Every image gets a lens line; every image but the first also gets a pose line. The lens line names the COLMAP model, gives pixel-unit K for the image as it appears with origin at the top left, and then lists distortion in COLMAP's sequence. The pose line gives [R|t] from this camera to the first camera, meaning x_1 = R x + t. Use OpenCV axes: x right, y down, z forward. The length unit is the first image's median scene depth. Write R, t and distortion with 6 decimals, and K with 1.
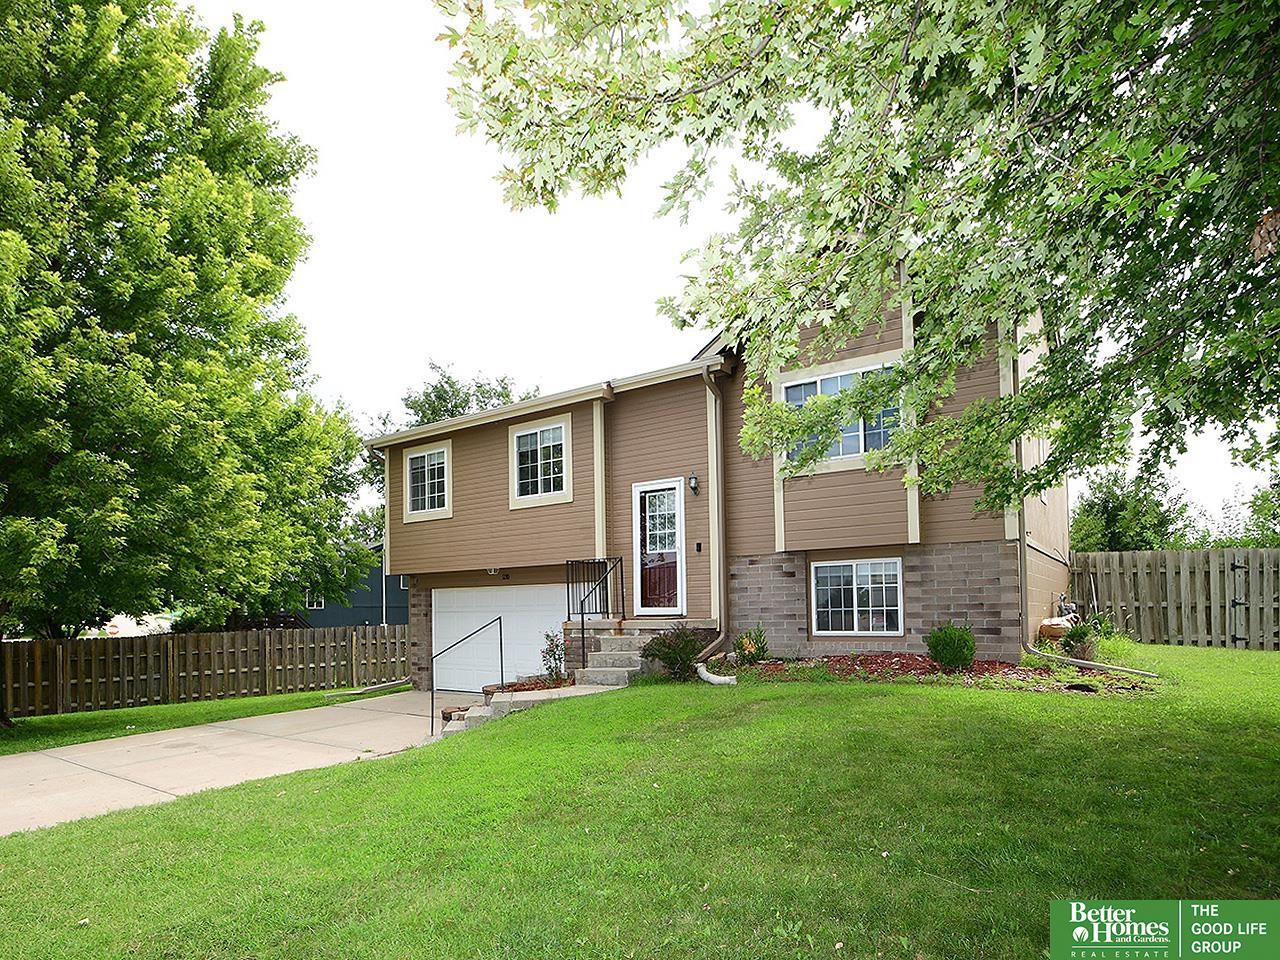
lens RADIAL K [[707.0, 0, 640.0], [0, 707.0, 480.0], [0, 0, 1]] dist [-0.001910, -0.000658]
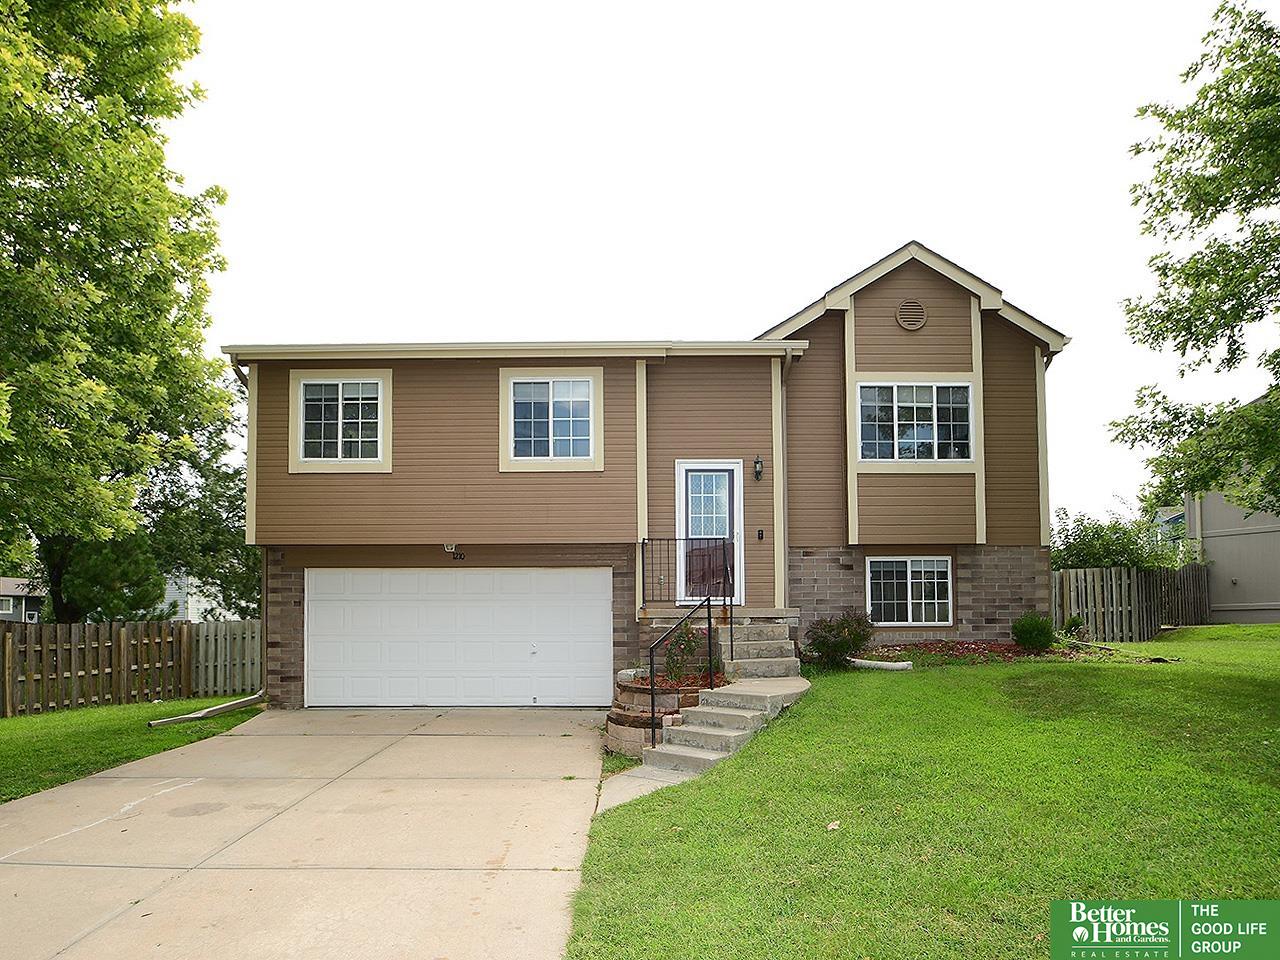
lens RADIAL K [[720.3, 0, 640.0], [0, 720.3, 480.0], [0, 0, 1]] dist [-0.008301, -0.001212]
pose [[0.829082, 0.119183, 0.546277, -0.531586], [-0.111622, 0.992631, -0.047157, 0.077275], [-0.547872, -0.021880, 0.836276, 0.250578]]
